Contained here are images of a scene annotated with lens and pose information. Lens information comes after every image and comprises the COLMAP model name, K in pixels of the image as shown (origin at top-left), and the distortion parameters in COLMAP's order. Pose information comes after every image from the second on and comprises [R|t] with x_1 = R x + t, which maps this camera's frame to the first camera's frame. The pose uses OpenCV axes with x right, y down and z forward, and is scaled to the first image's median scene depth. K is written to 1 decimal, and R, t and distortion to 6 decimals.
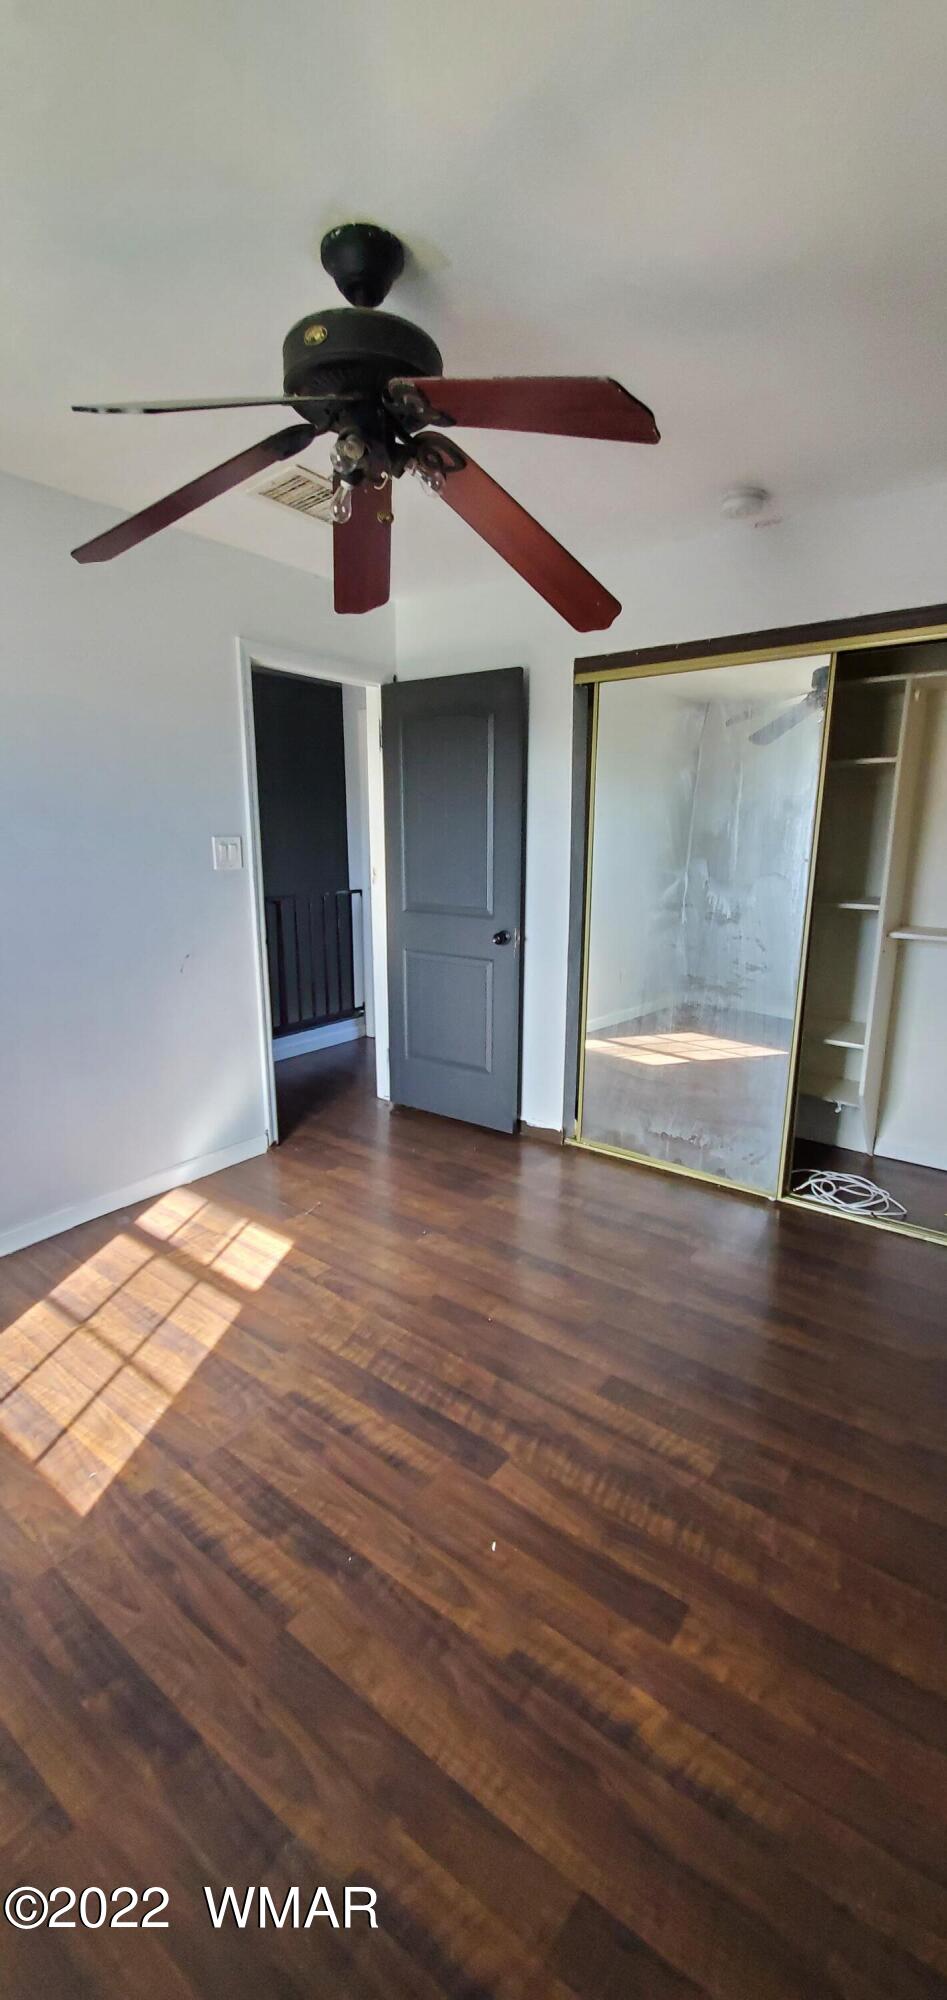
lens RADIAL K [[787.1, 0, 475.7], [0, 787.1, 1002.9], [0, 0, 1]] dist [0.015519, -0.018160]
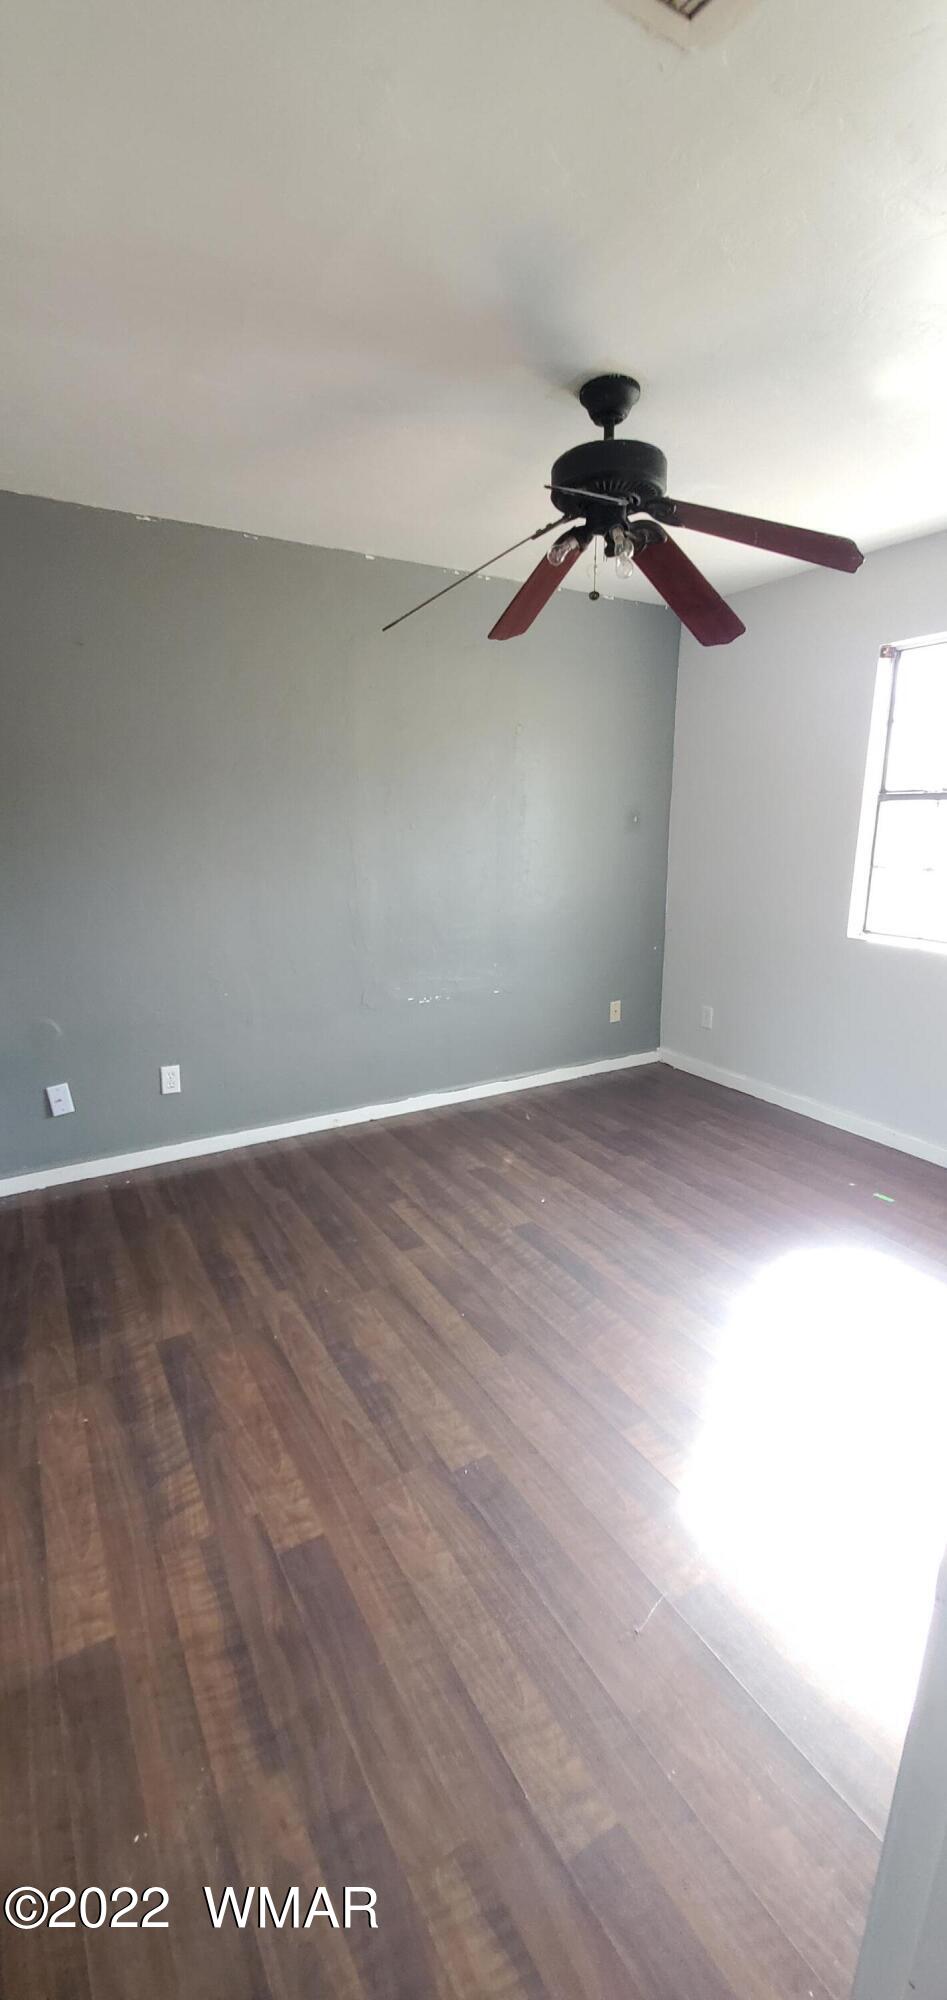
lens RADIAL K [[787.1, 0, 475.7], [0, 787.1, 1002.9], [0, 0, 1]] dist [0.015519, -0.018160]
pose [[-0.924255, -0.112881, 0.364705, -0.406579], [0.061202, 0.899124, 0.433394, -0.490723], [-0.376837, 0.422887, -0.824112, 2.139231]]
